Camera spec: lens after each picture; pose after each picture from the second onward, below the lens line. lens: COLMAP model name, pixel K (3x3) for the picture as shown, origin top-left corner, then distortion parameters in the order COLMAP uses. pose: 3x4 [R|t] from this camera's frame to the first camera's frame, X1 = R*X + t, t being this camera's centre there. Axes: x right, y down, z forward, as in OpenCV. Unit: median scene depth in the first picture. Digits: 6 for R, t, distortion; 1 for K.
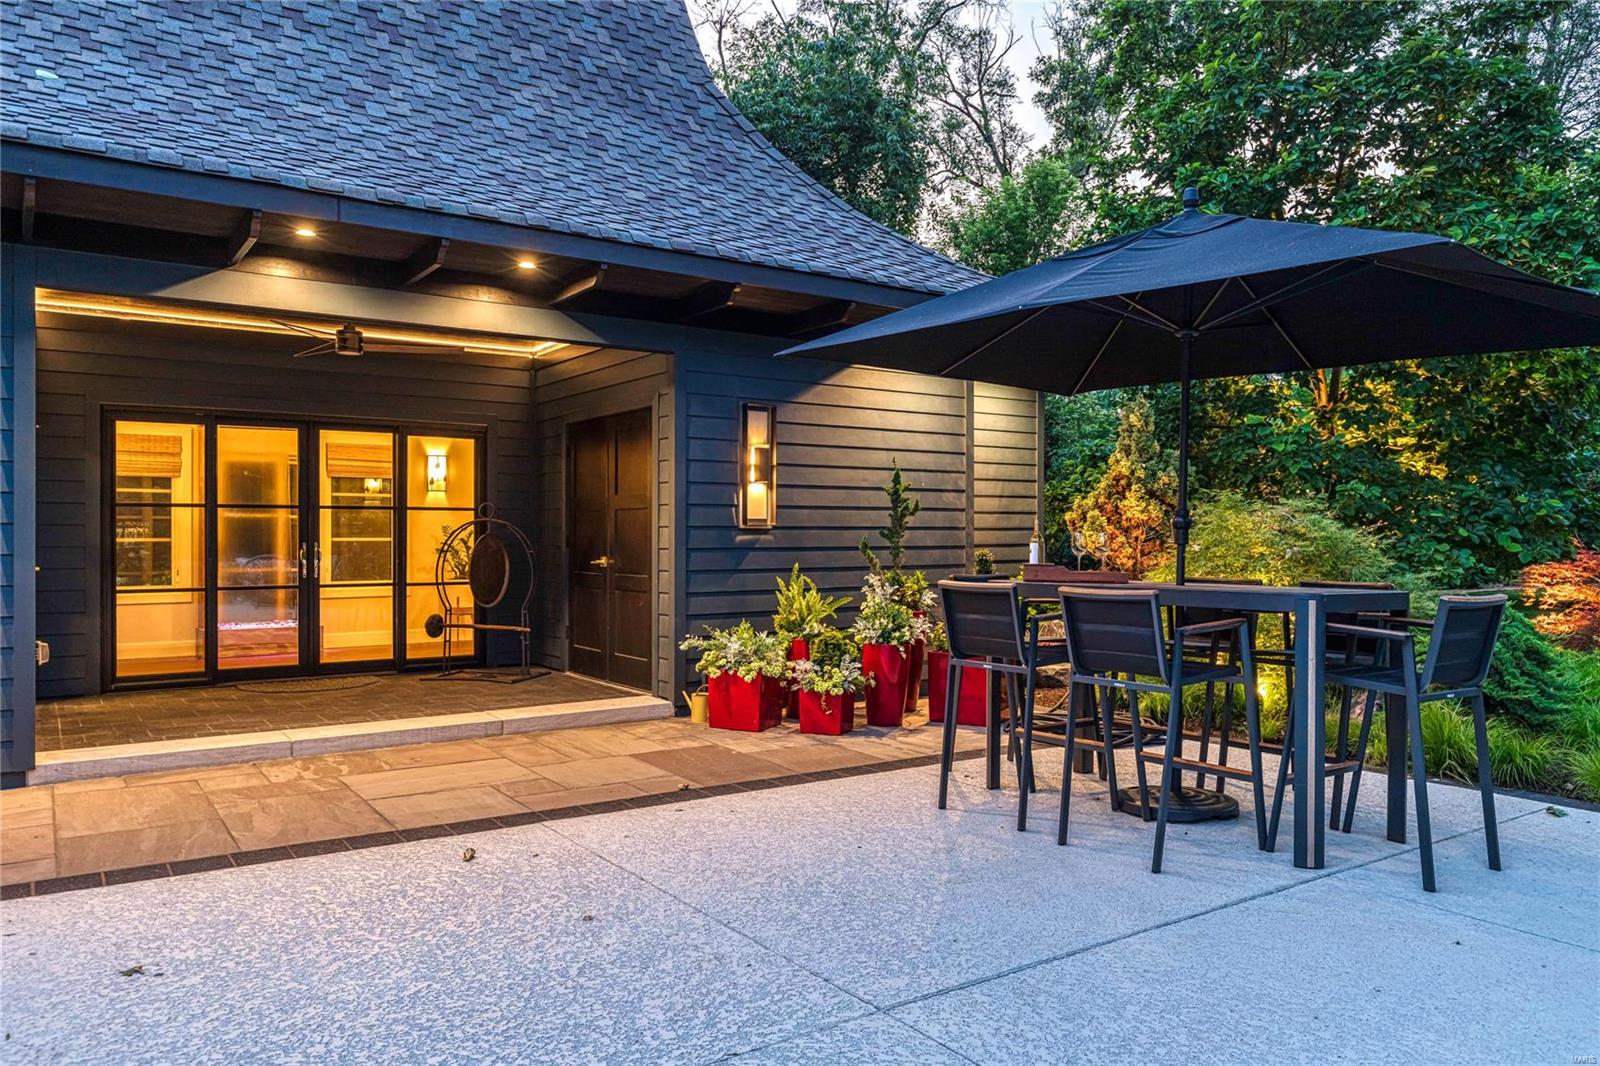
lens RADIAL K [[1132.2, 0, 800.6], [0, 1132.2, 533.7], [0, 0, 1]] dist [0.004572, -0.003992]
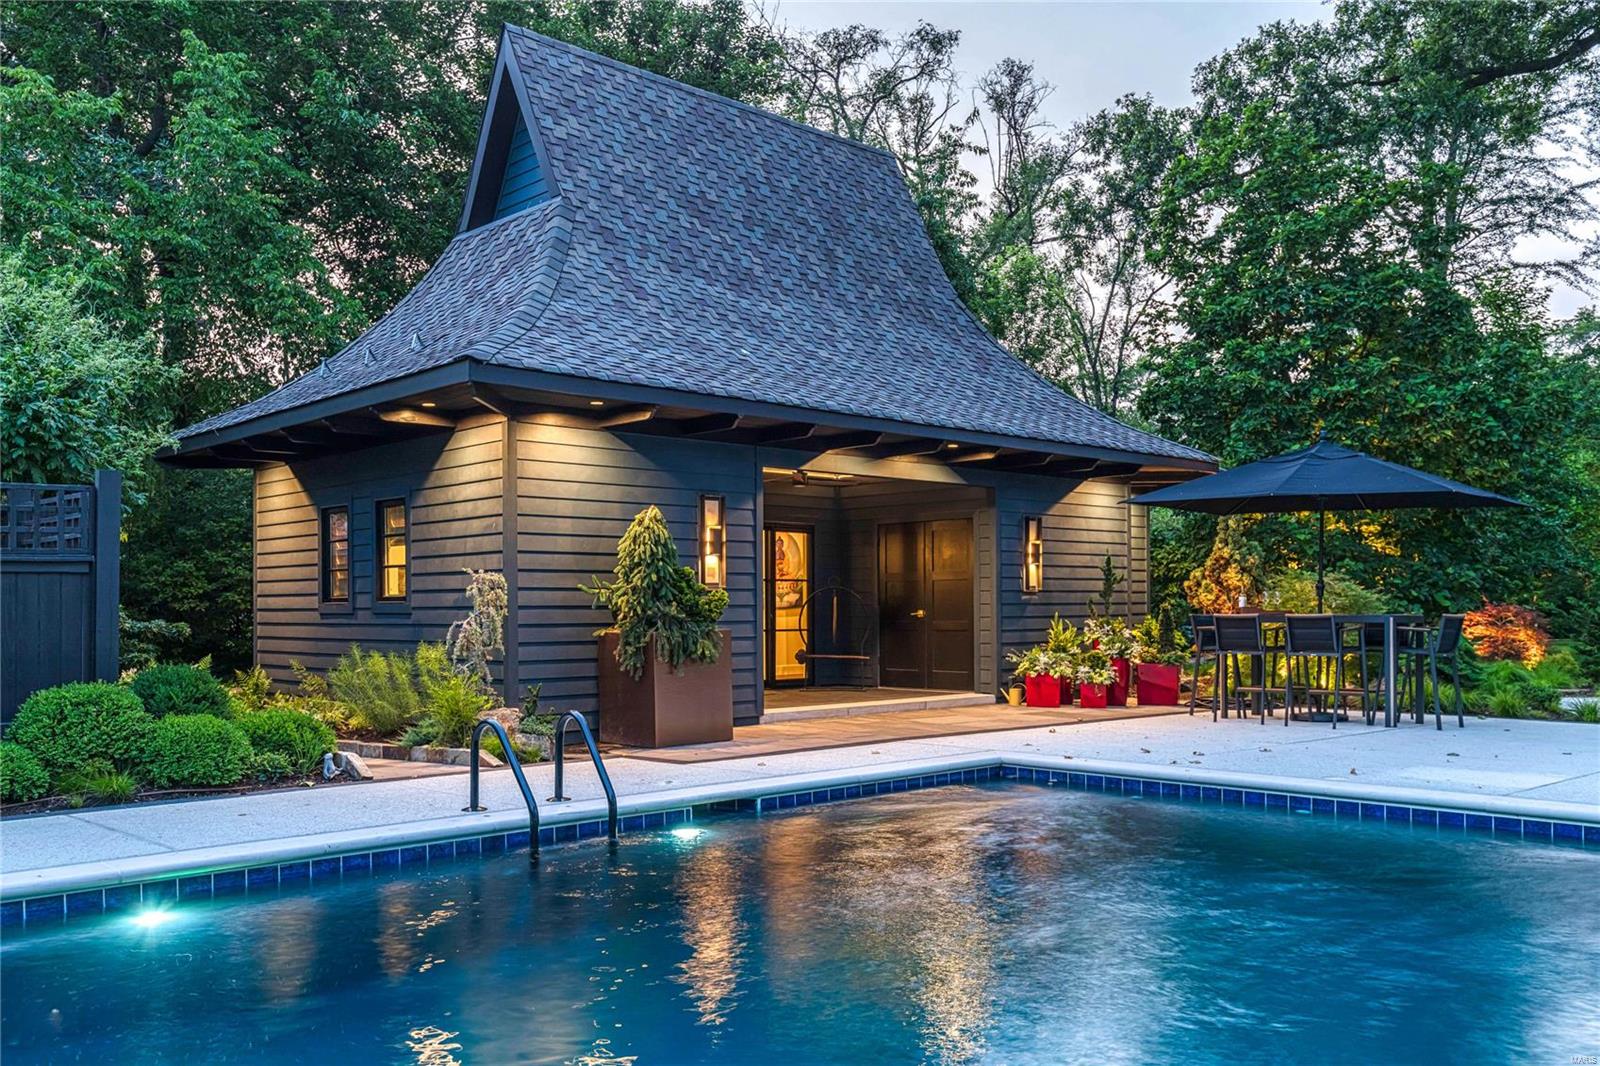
lens RADIAL K [[1351.1, 0, 795.3], [0, 1351.1, 598.4], [0, 0, 1]] dist [-0.004791, 0.001599]
pose [[0.990845, -0.005683, 0.134885, -0.578669], [0.006356, 0.999969, -0.004555, 0.010703], [-0.134855, 0.005371, 0.990851, -0.814543]]
